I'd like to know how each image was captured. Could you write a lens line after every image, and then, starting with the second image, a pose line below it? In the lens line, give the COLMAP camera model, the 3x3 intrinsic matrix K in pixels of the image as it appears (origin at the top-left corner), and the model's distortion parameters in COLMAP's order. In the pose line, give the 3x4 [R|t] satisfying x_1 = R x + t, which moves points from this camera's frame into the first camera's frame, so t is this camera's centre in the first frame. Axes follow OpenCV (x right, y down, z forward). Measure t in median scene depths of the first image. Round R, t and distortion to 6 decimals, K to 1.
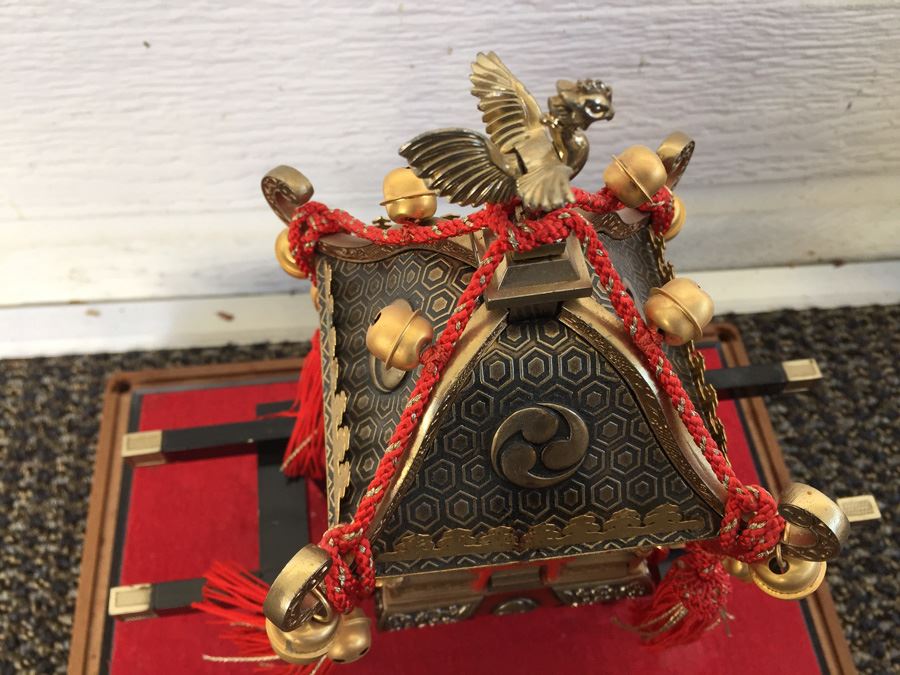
lens RADIAL K [[788.8, 0, 434.2], [0, 788.8, 336.5], [0, 0, 1]] dist [0.090107, -0.165731]
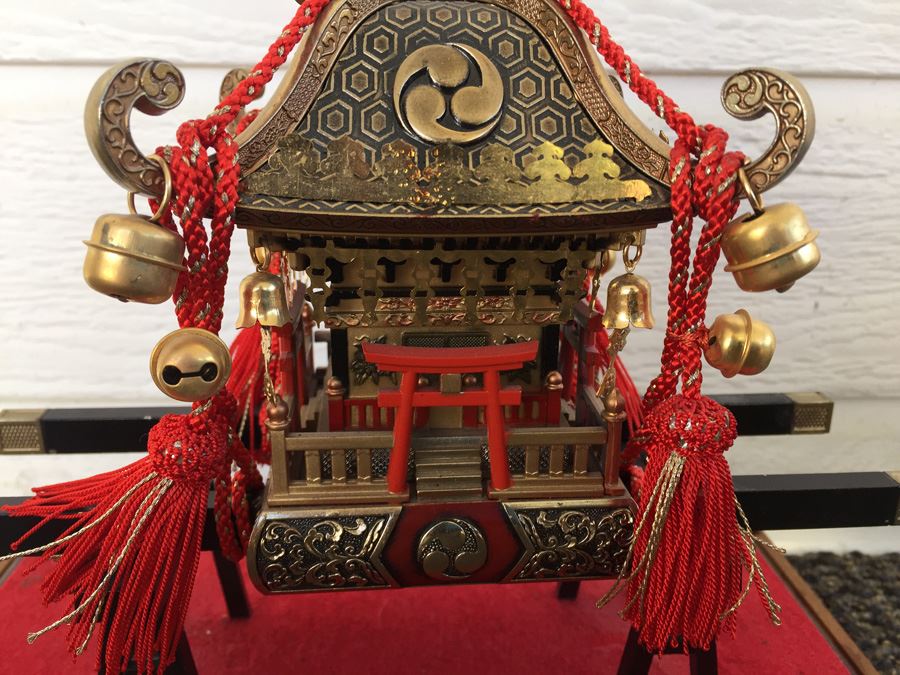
lens RADIAL K [[794.0, 0, 440.4], [0, 794.0, 338.6], [0, 0, 1]] dist [0.058266, -0.105475]
pose [[0.998917, 0.019683, -0.042148, 0.079644], [-0.042387, 0.758404, -0.650405, 0.445370], [0.019163, 0.651487, 0.758417, 0.235762]]
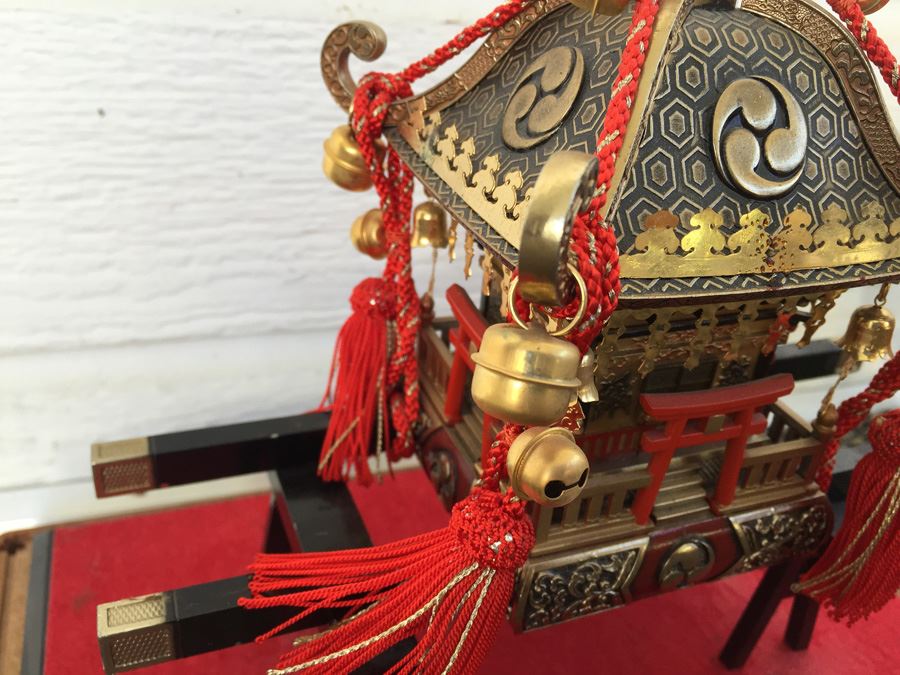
lens RADIAL K [[800.4, 0, 436.5], [0, 800.4, 340.7], [0, 0, 1]] dist [0.080785, -0.163533]
pose [[0.967789, -0.052140, 0.246302, -0.197223], [0.162335, 0.877019, -0.452201, 0.310772], [-0.192434, 0.477618, 0.857234, 0.209920]]
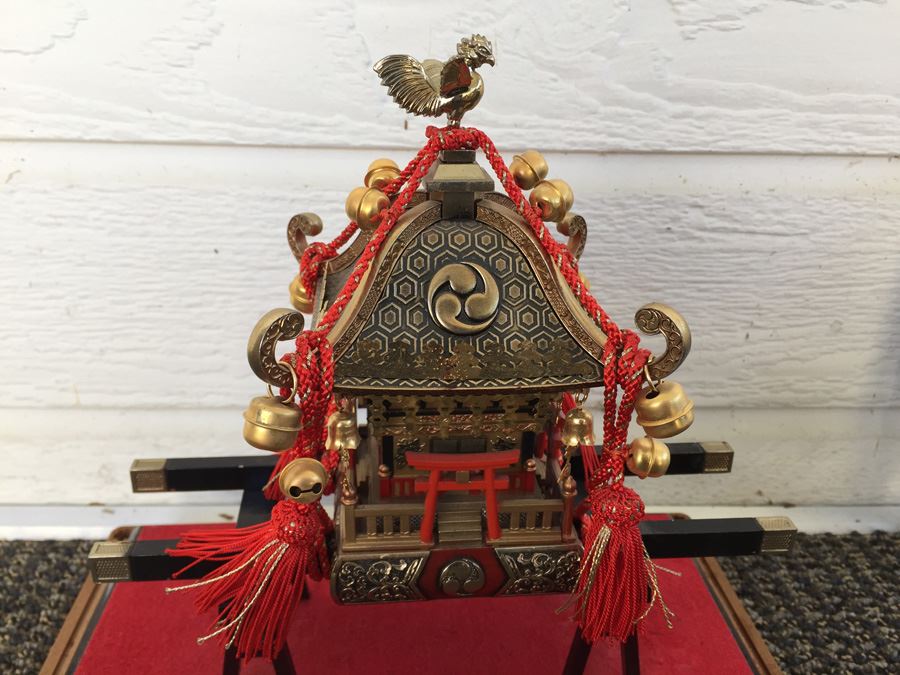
lens RADIAL K [[783.5, 0, 433.3], [0, 783.5, 336.1], [0, 0, 1]] dist [0.084233, -0.137543]
pose [[0.999127, 0.028846, -0.030225, 0.058391], [-0.041001, 0.816054, -0.576520, 0.467576], [0.008035, 0.577255, 0.816524, -0.037108]]
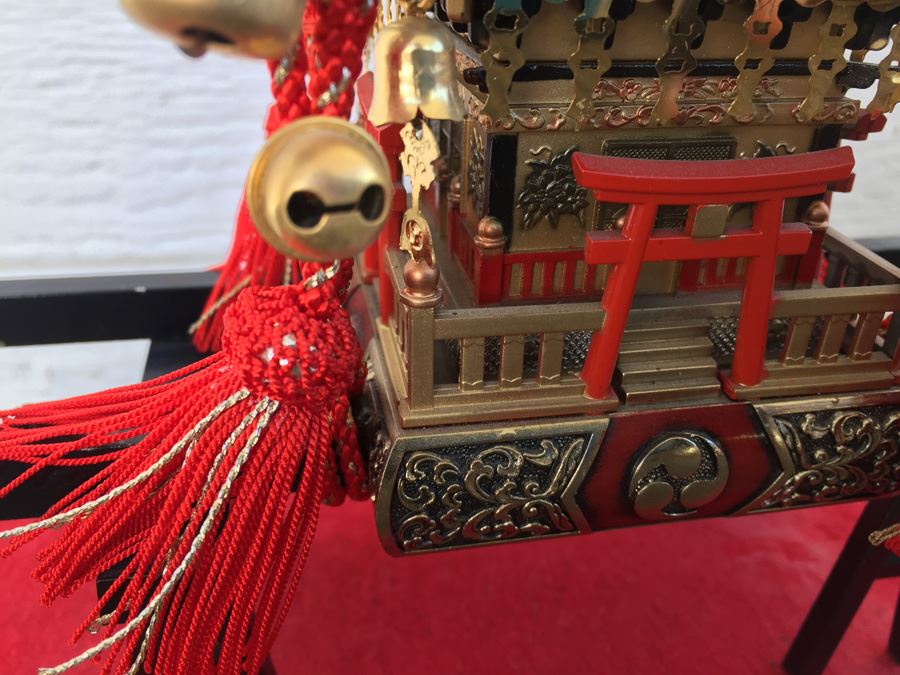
lens RADIAL K [[810.2, 0, 439.4], [0, 810.2, 338.9], [0, 0, 1]] dist [0.091146, -0.195531]
pose [[0.997537, -0.009778, 0.069455, -0.045854], [0.043635, 0.861801, -0.505367, 0.342996], [-0.054915, 0.507153, 0.860105, 0.379538]]
